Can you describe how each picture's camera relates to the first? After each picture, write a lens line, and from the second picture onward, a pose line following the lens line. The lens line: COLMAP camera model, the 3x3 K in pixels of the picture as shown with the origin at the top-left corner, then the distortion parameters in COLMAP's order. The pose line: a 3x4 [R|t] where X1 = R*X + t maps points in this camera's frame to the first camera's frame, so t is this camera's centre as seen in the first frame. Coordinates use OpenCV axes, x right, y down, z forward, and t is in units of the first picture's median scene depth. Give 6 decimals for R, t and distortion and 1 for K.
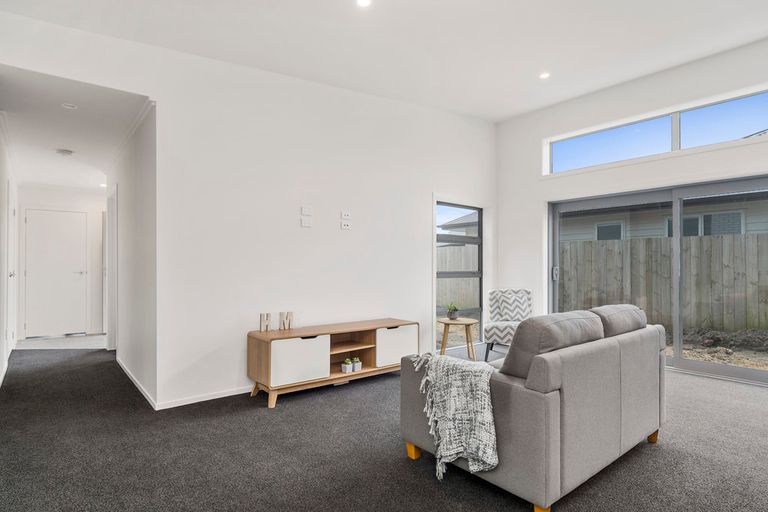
lens RADIAL K [[413.2, 0, 379.7], [0, 413.2, 263.4], [0, 0, 1]] dist [-0.001334, -0.000193]
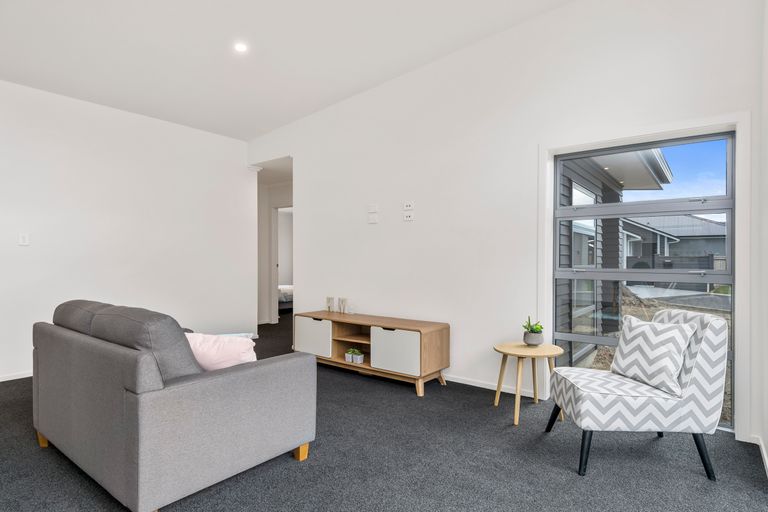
lens RADIAL K [[413.2, 0, 379.7], [0, 413.2, 263.4], [0, 0, 1]] dist [-0.001334, -0.000193]
pose [[0.205378, -0.002109, -0.978680, 0.831848], [-0.002413, 0.999994, -0.002661, 0.017414], [0.978680, 0.002908, 0.205372, 0.746218]]
